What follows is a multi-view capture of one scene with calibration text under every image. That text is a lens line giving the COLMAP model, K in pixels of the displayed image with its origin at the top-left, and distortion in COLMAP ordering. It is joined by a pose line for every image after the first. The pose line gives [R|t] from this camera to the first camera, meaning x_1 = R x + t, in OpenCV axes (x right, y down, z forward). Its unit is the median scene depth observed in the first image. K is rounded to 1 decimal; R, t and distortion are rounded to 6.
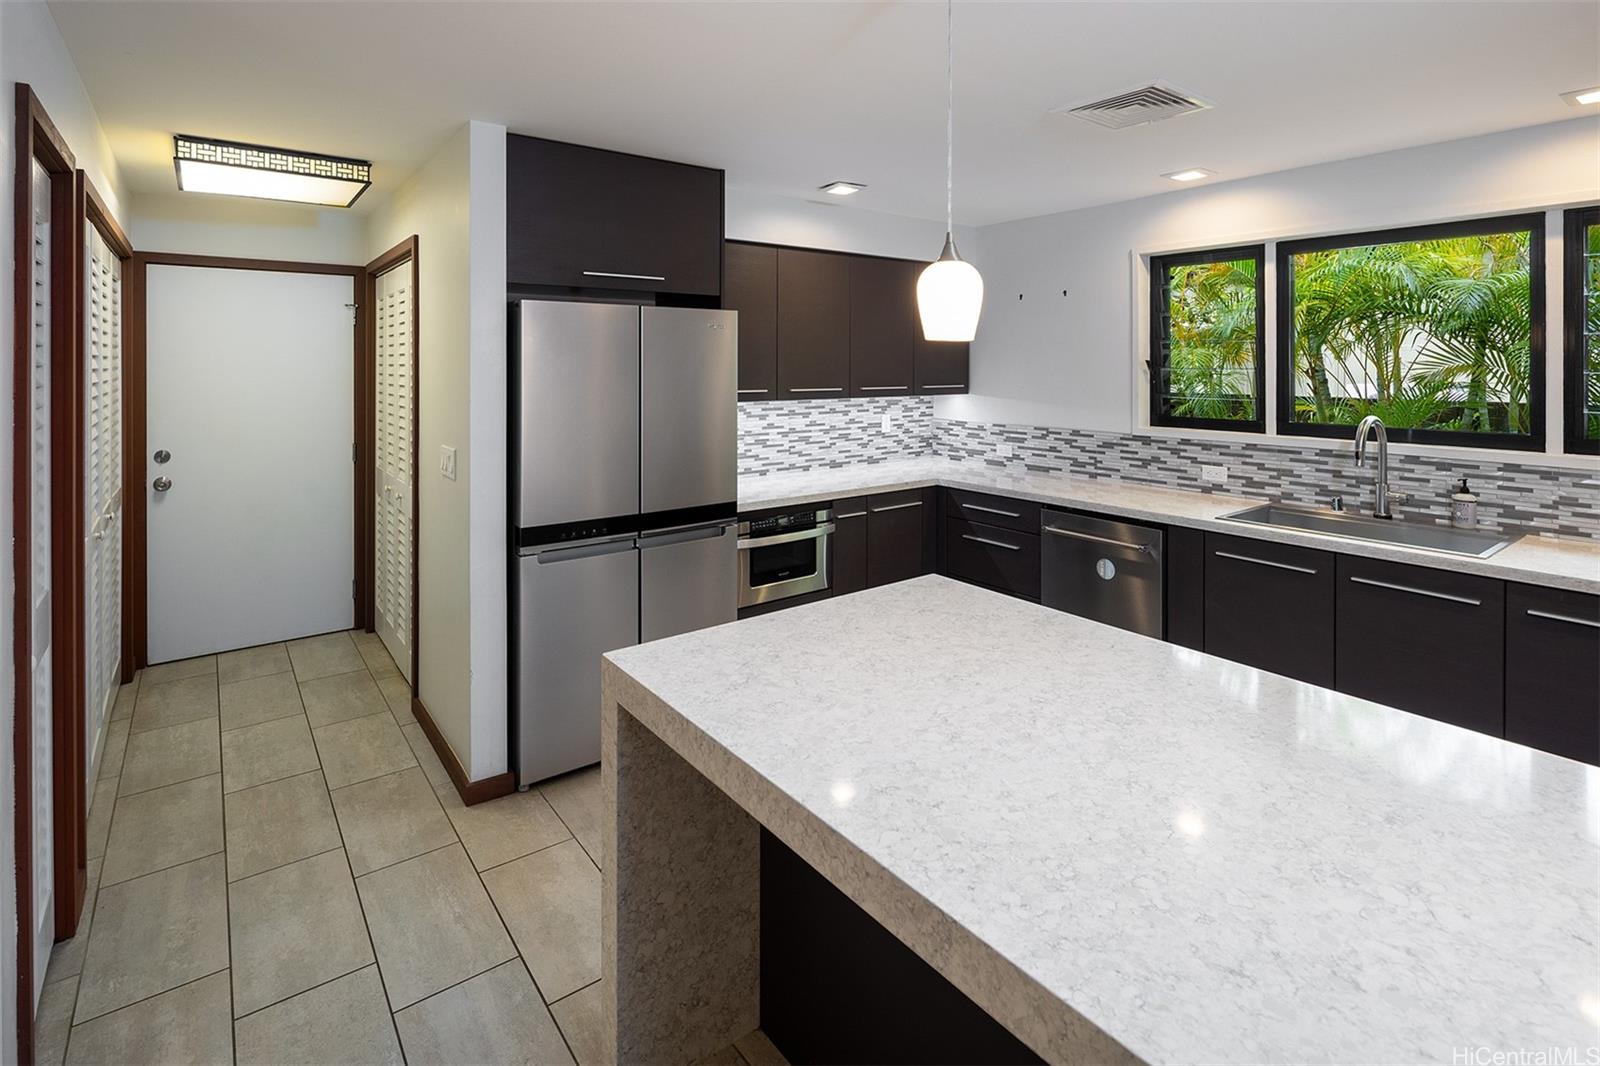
lens RADIAL K [[781.7, 0, 806.0], [0, 781.7, 367.8], [0, 0, 1]] dist [0.004635, -0.001547]
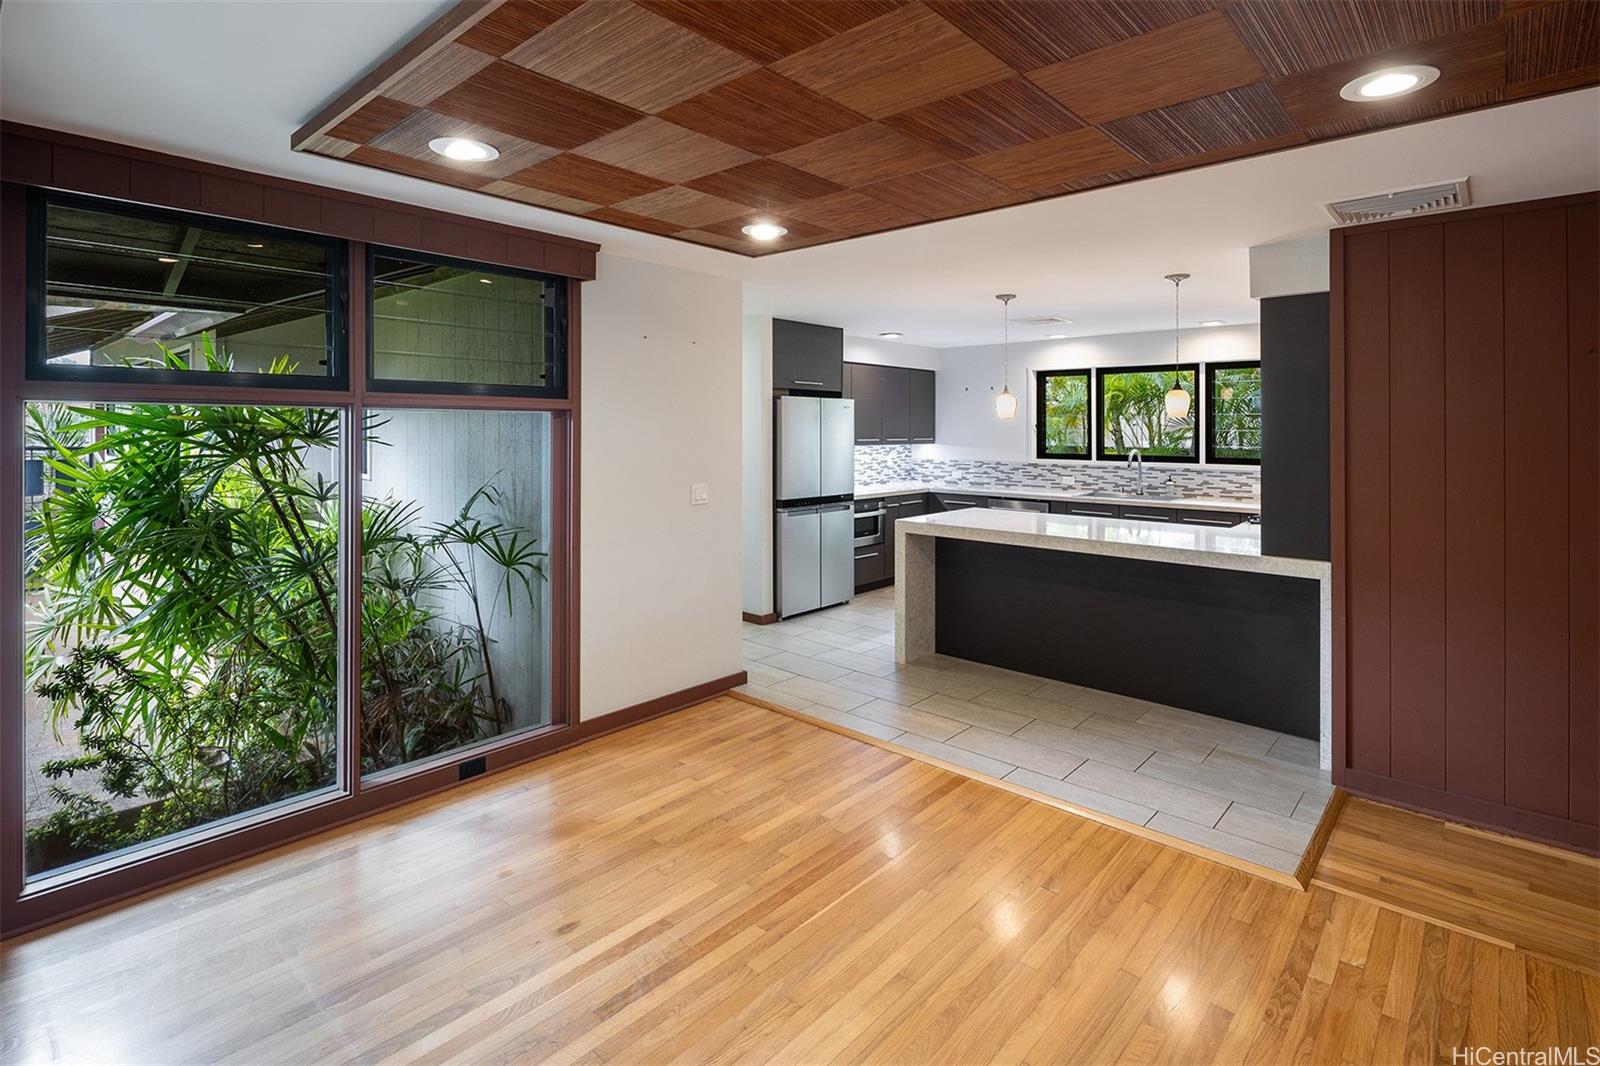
lens RADIAL K [[781.7, 0, 801.5], [0, 781.7, 430.3], [0, 0, 1]] dist [0.004635, -0.001547]
pose [[0.983102, 0.001831, 0.183051, -0.495092], [-0.001417, 0.999996, -0.002395, 0.010067], [-0.183054, 0.002095, 0.983101, -0.809734]]
